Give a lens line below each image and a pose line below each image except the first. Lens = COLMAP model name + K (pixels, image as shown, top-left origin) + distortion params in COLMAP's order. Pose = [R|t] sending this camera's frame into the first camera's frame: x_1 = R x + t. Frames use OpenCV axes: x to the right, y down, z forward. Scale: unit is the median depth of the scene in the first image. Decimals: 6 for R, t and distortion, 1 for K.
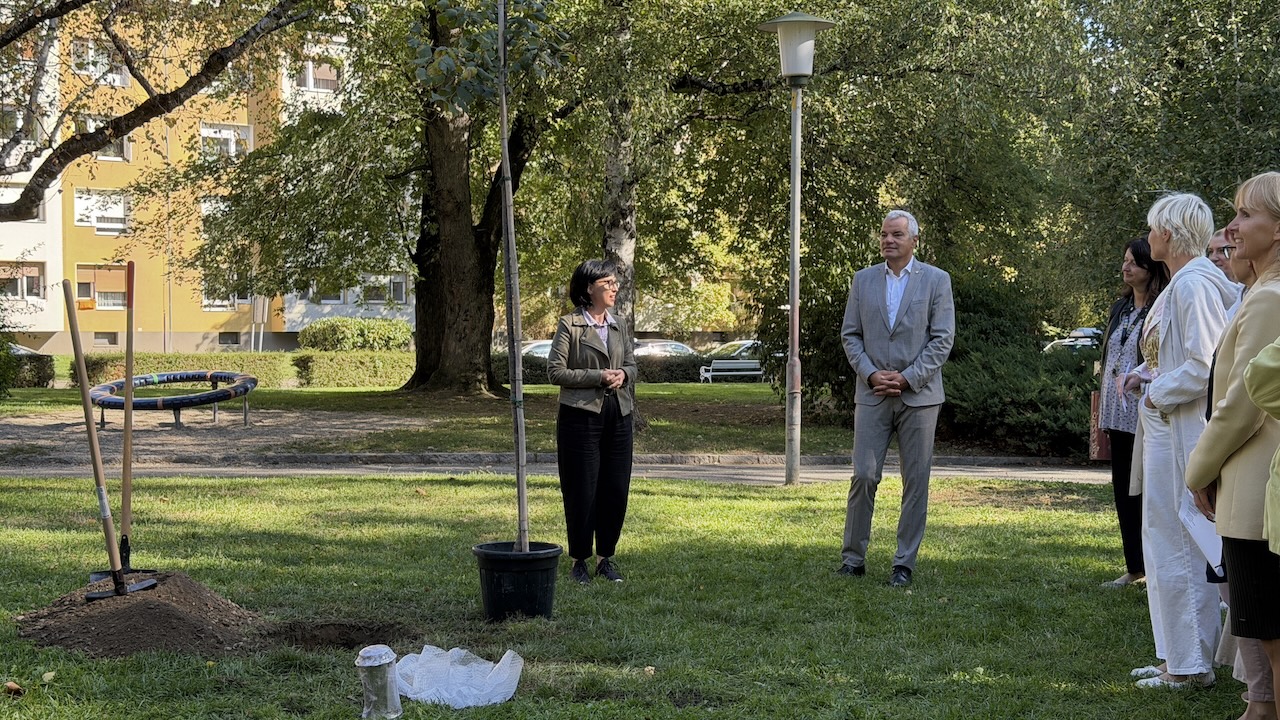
lens RADIAL K [[1771.1, 0, 634.0], [0, 1771.1, 363.7], [0, 0, 1]] dist [0.071775, 0.000000]
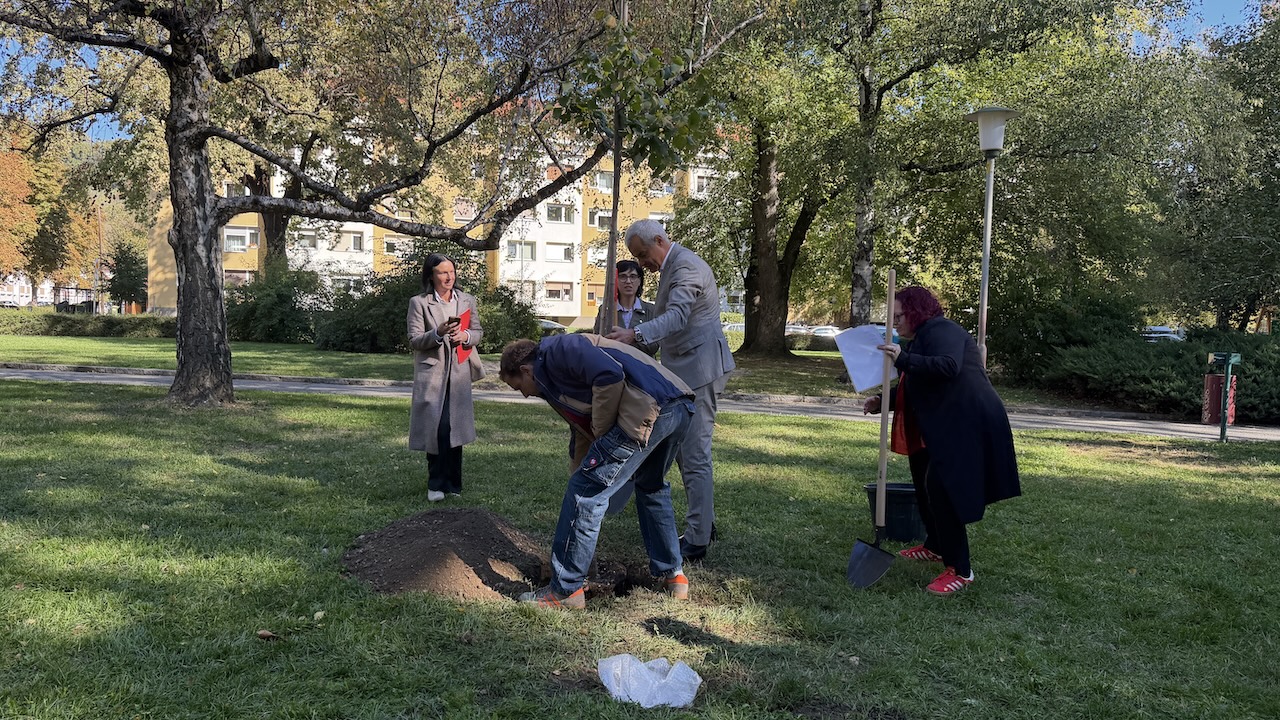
lens RADIAL K [[886.8, 0, 636.9], [0, 886.8, 365.4], [0, 0, 1]] dist [0.041757, -0.057234]
pose [[0.965369, 0.035221, -0.258501, 0.004063], [-0.026496, 0.998958, 0.037163, -0.003304], [0.259541, -0.029027, 0.965296, 0.121941]]
